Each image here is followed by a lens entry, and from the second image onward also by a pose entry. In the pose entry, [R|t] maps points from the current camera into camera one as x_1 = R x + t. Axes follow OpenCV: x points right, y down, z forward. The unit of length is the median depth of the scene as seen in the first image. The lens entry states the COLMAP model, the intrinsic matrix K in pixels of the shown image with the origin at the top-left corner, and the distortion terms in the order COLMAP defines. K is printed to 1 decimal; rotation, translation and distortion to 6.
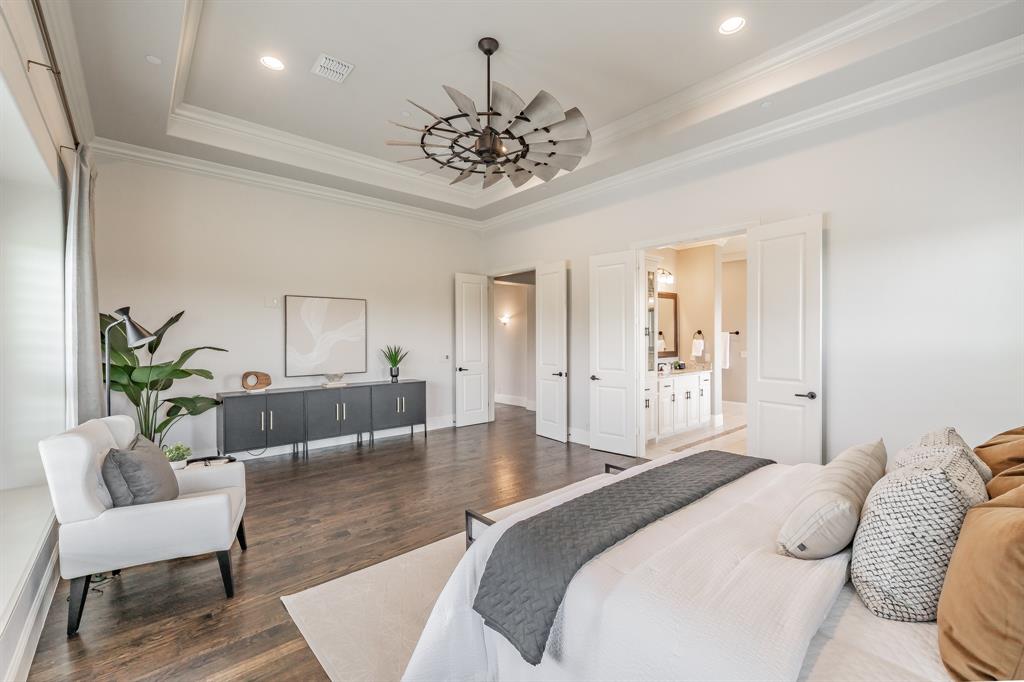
lens RADIAL K [[458.4, 0, 511.9], [0, 458.4, 339.4], [0, 0, 1]] dist [0.013241, -0.000046]
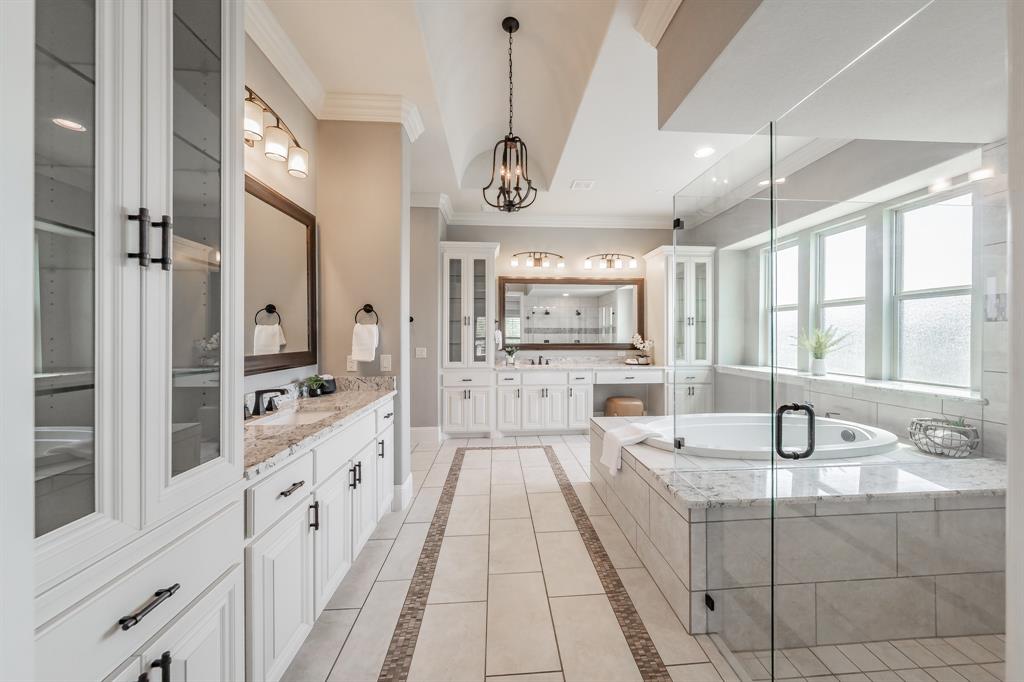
lens RADIAL K [[360.3, 0, 517.3], [0, 360.3, 335.9], [0, 0, 1]] dist [-0.000091, 0.000124]
pose [[0.624322, 0.003155, 0.781161, 0.222020], [0.000765, 0.999989, -0.004650, 0.013546], [-0.781167, 0.003501, 0.624312, 0.662477]]
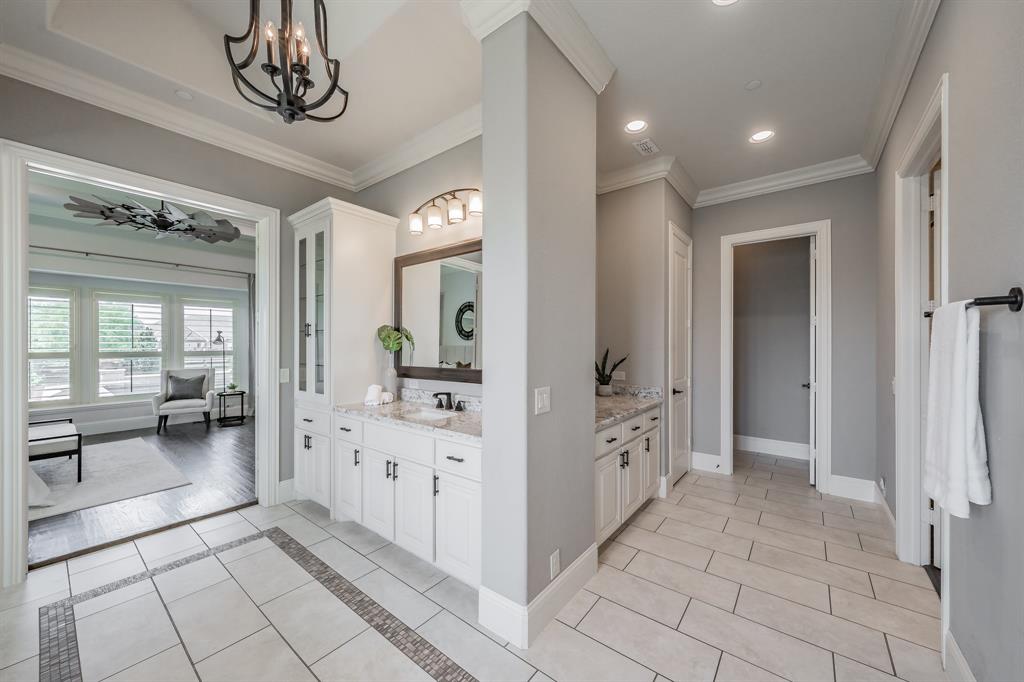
lens RADIAL K [[375.5, 0, 508.1], [0, 375.5, 343.9], [0, 0, 1]] dist [-0.006594, -0.001631]
pose [[0.158762, -0.000676, -0.987317, 0.681638], [-0.008081, 0.999965, -0.001984, 0.002155], [0.987284, 0.008294, 0.158751, 0.956217]]
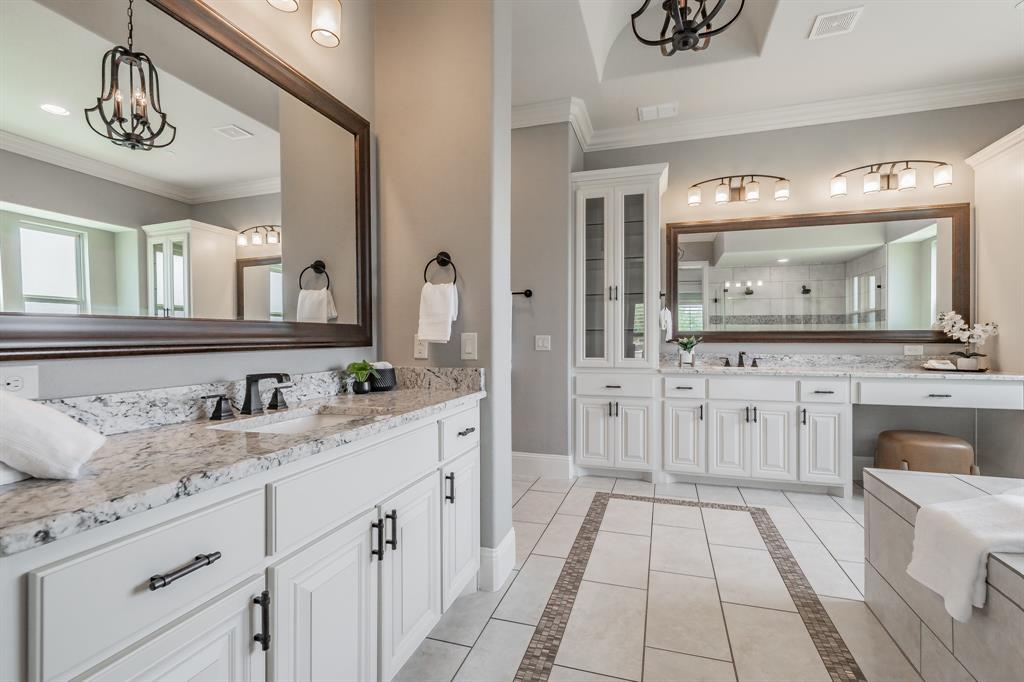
lens RADIAL K [[460.4, 0, 506.6], [0, 460.4, 342.1], [0, 0, 1]] dist [0.003845, 0.001155]
pose [[0.875193, -0.002752, 0.483766, 0.304298], [0.001589, 0.999995, 0.002814, 0.035445], [-0.483771, -0.001694, 0.875193, 0.730992]]
